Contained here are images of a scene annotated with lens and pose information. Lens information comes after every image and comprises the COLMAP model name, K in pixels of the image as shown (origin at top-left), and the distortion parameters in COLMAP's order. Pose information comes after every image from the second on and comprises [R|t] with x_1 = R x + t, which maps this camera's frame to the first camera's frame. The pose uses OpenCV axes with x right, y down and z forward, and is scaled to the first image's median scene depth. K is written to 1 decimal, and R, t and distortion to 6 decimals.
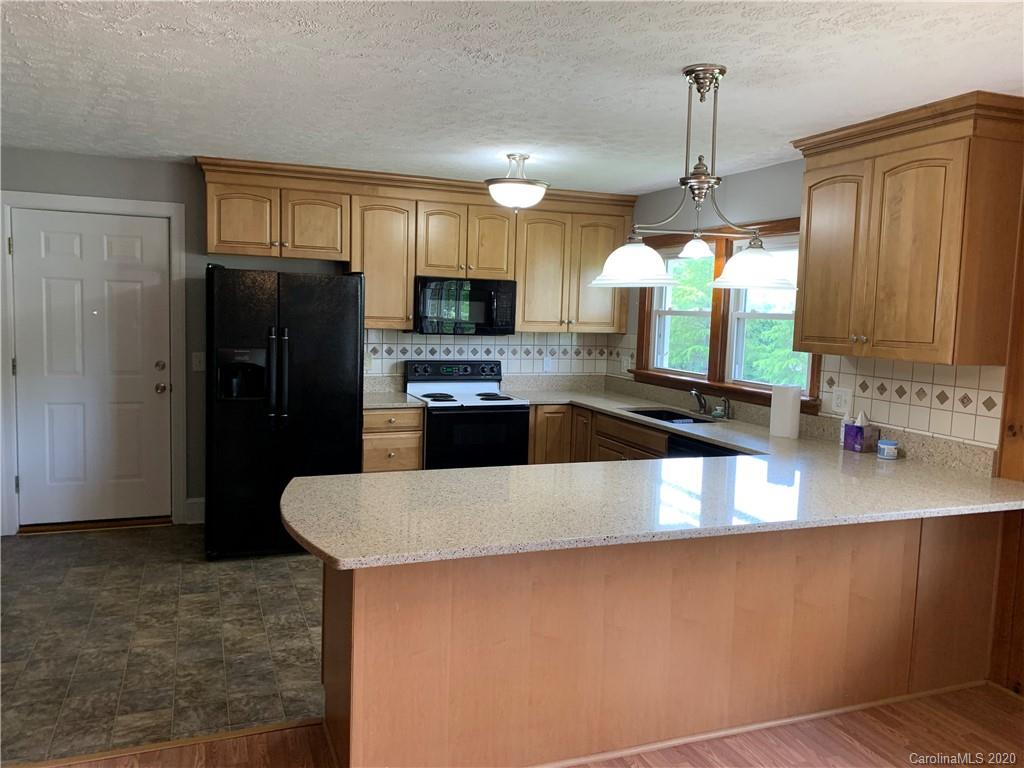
lens RADIAL K [[785.2, 0, 488.3], [0, 785.2, 377.8], [0, 0, 1]] dist [0.041879, -0.063411]
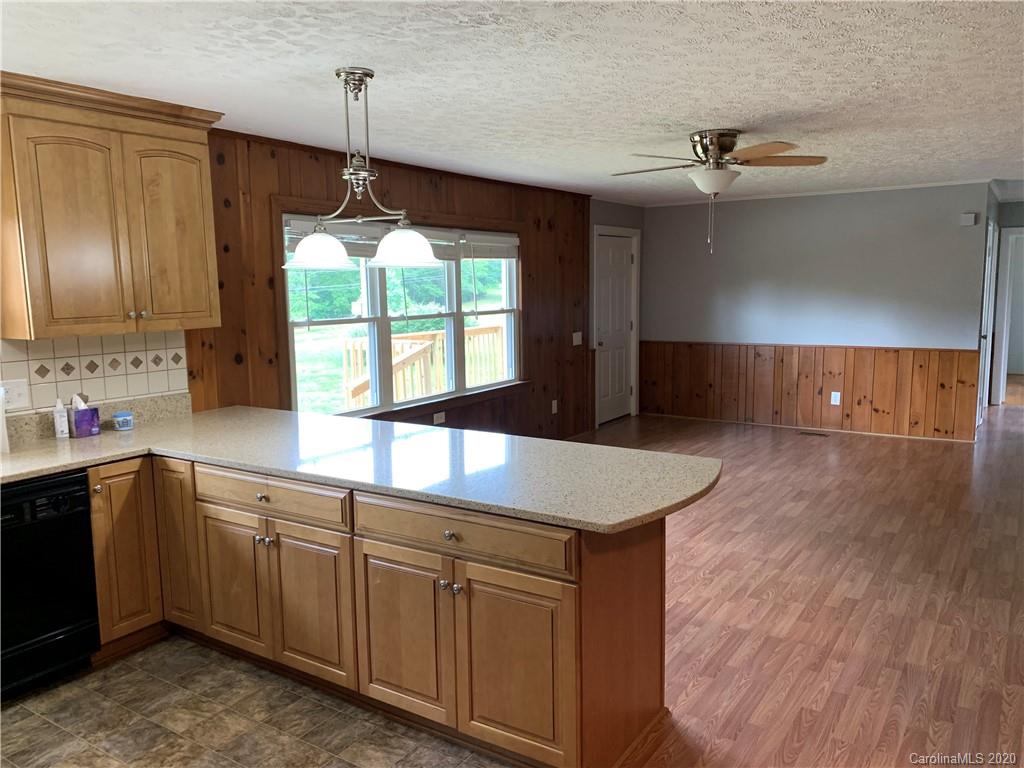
lens RADIAL K [[785.2, 0, 505.1], [0, 785.2, 383.2], [0, 0, 1]] dist [0.041879, -0.063411]
pose [[-0.593305, -0.117955, 0.796289, -0.443922], [0.074640, 0.976883, 0.200320, -0.092957], [-0.801510, 0.178286, -0.570786, 0.867120]]
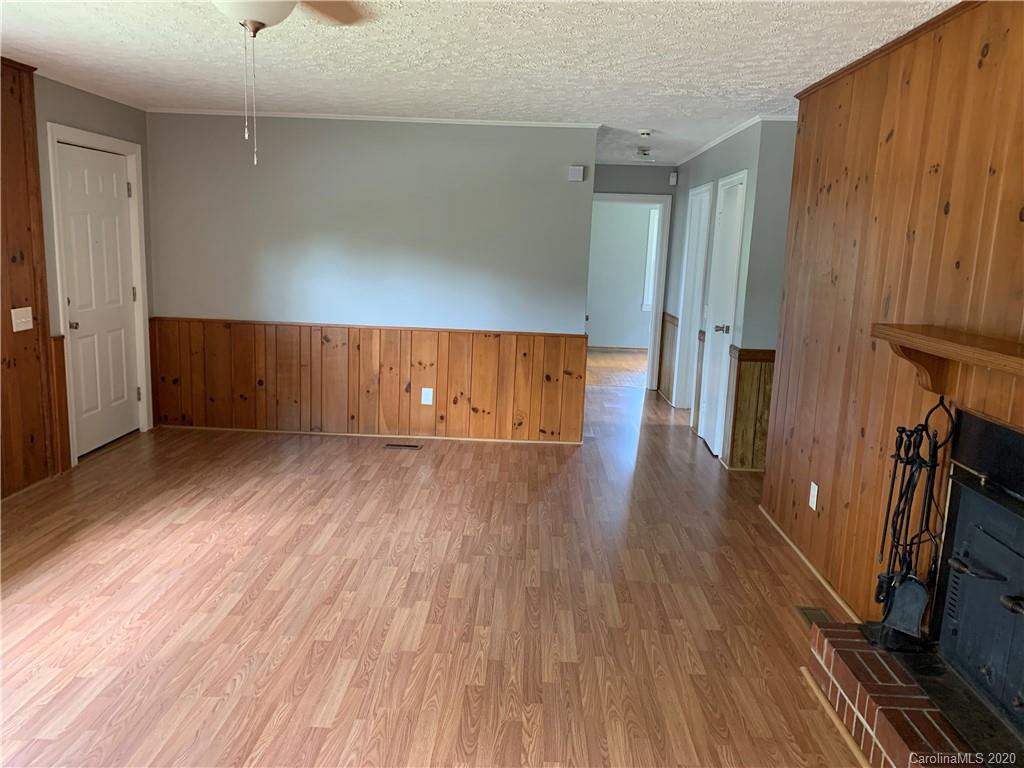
lens RADIAL K [[785.2, 0, 514.5], [0, 785.2, 383.6], [0, 0, 1]] dist [0.041879, -0.063411]
pose [[-0.930022, -0.123594, 0.346098, -0.115403], [-0.028477, 0.963157, 0.267427, -0.042085], [-0.366399, 0.238857, -0.899277, 0.463599]]
